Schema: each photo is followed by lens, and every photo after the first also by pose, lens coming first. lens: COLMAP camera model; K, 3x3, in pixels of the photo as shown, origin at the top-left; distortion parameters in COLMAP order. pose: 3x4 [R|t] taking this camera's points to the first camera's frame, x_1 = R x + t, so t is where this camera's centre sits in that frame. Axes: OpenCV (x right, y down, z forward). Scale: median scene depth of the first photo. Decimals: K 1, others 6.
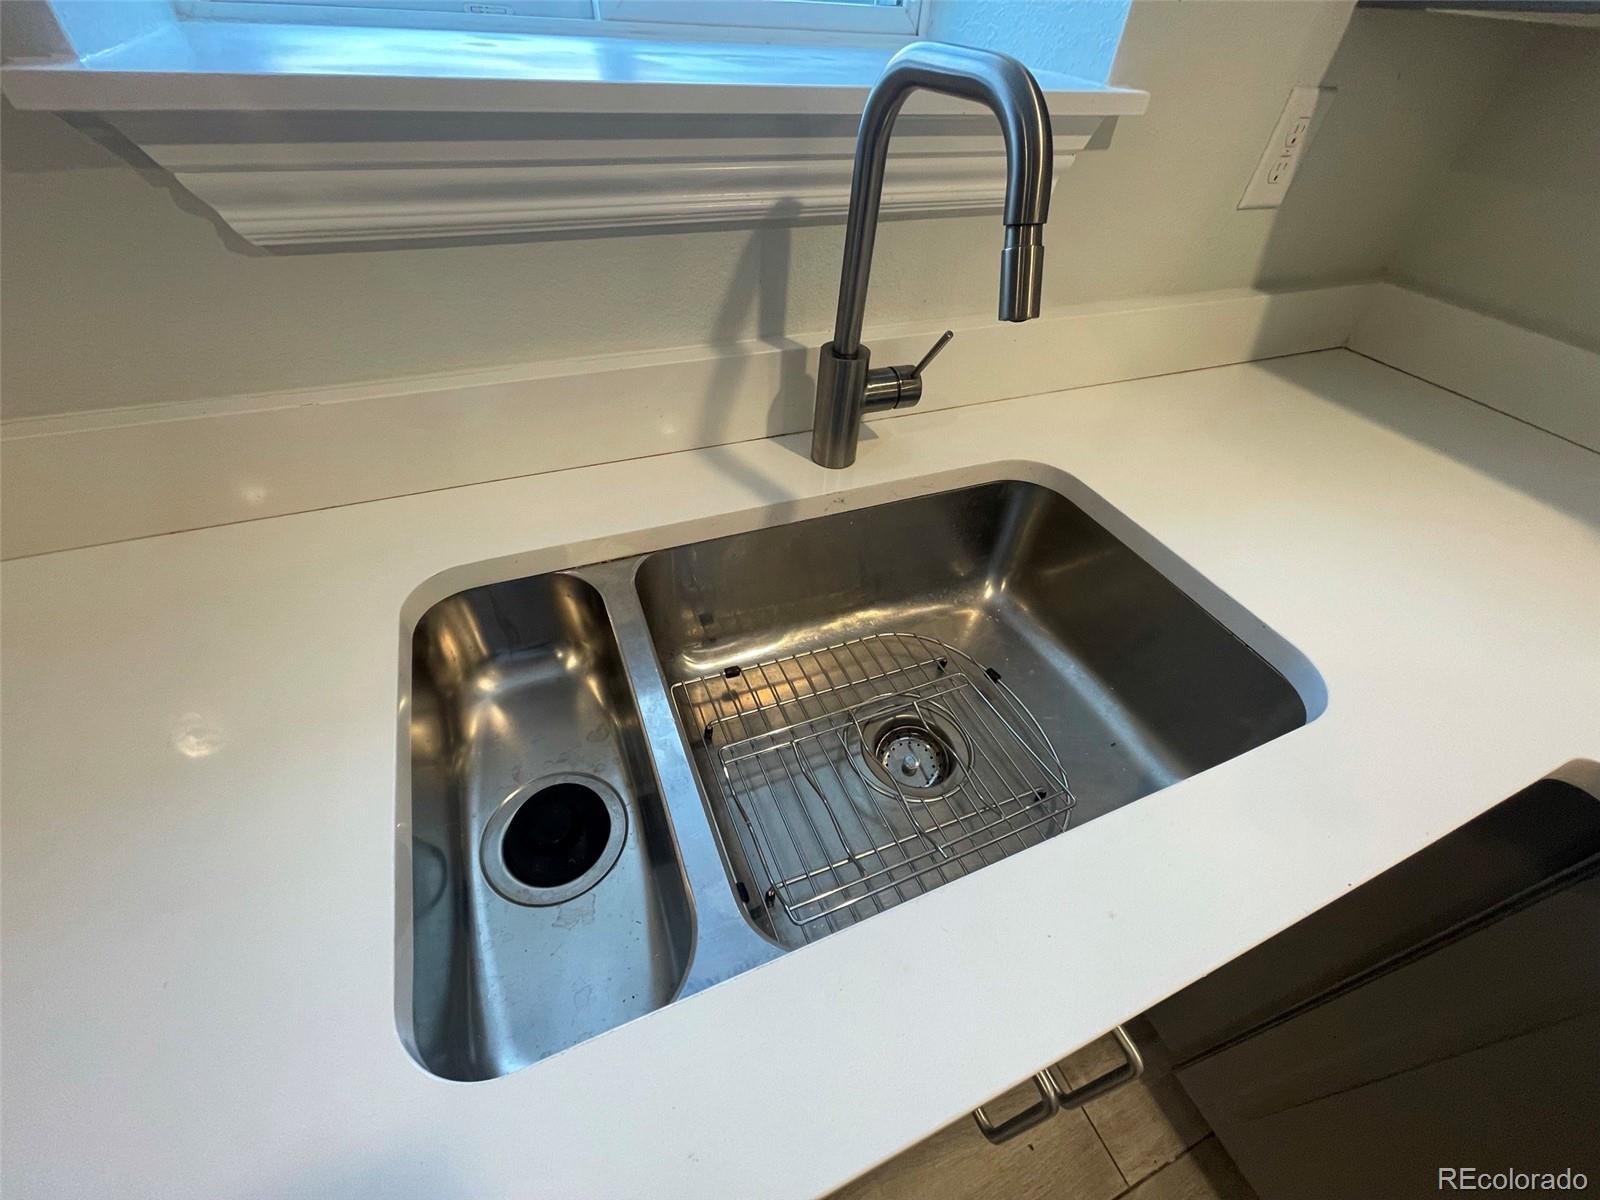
lens RADIAL K [[630.1, 0, 799.3], [0, 630.1, 597.1], [0, 0, 1]] dist [-0.001108, -0.000024]
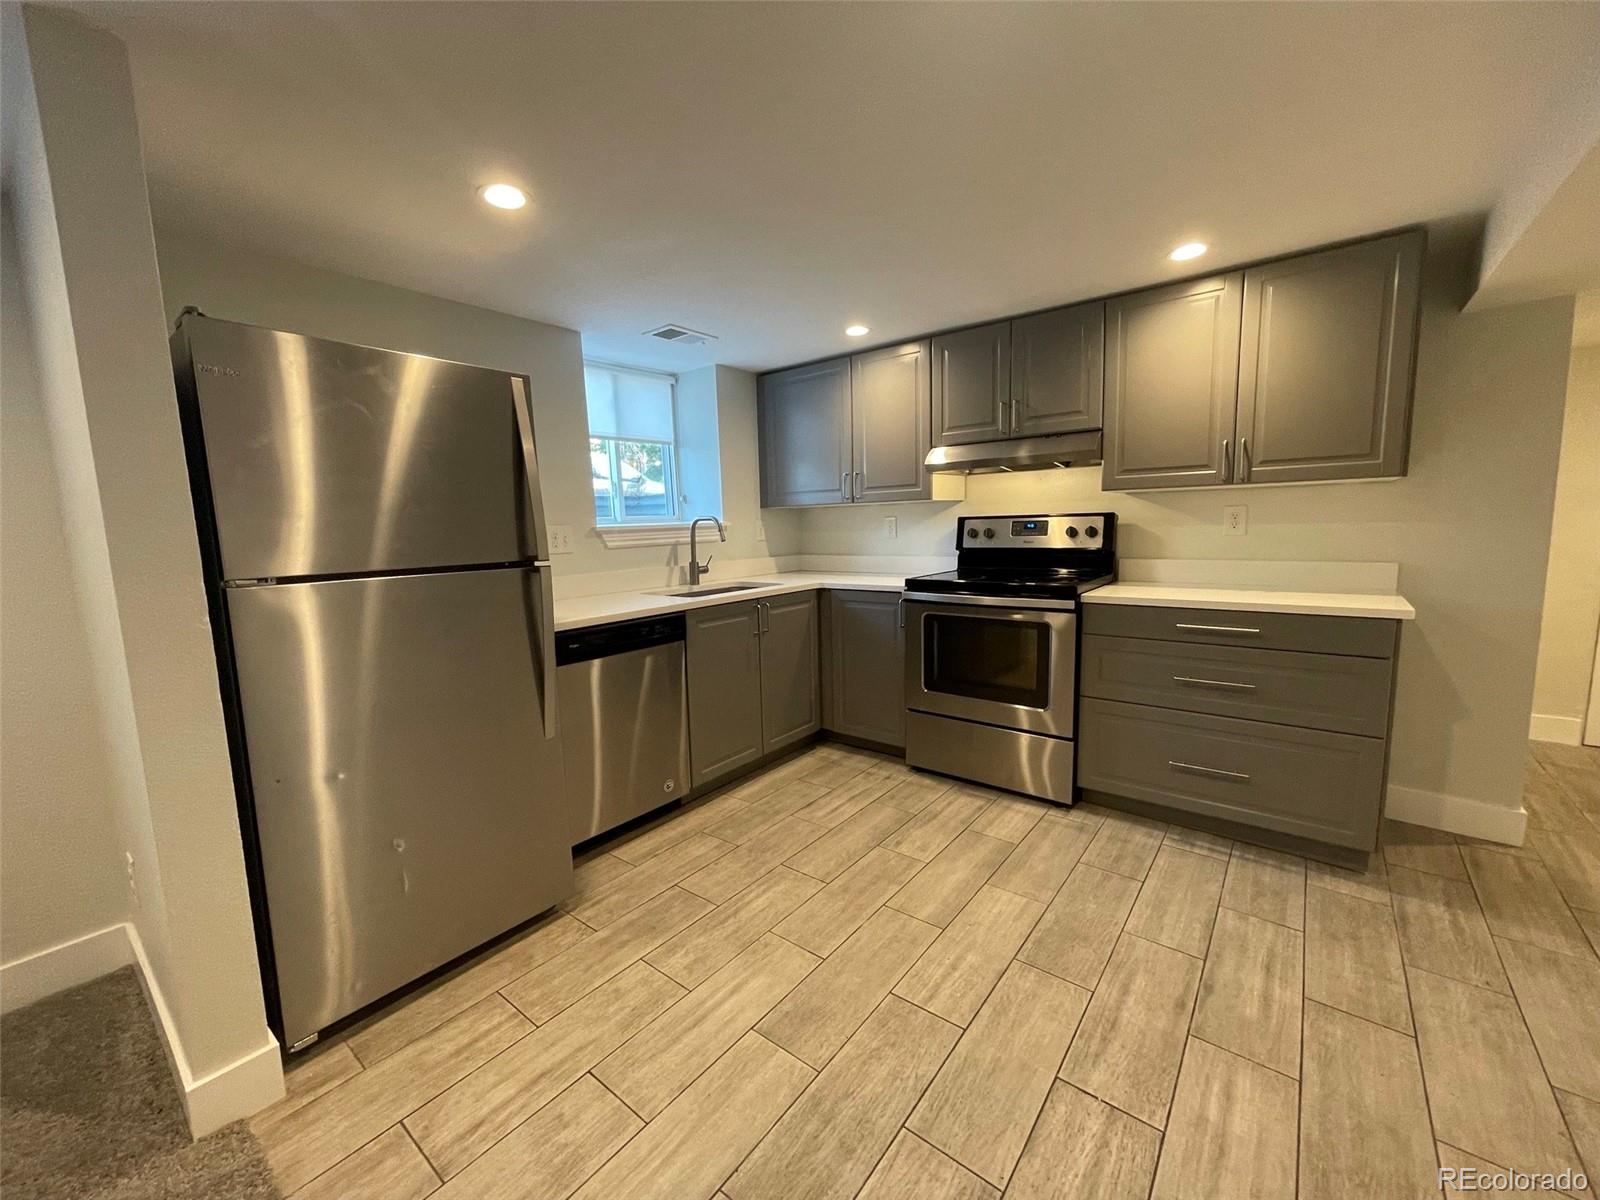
lens RADIAL K [[630.1, 0, 799.3], [0, 630.1, 597.1], [0, 0, 1]] dist [-0.001108, -0.000024]
pose [[0.883481, -0.115727, 0.453947, -1.500588], [0.355725, 0.796254, -0.489326, 2.605689], [-0.304829, 0.593791, 0.744642, -2.889263]]
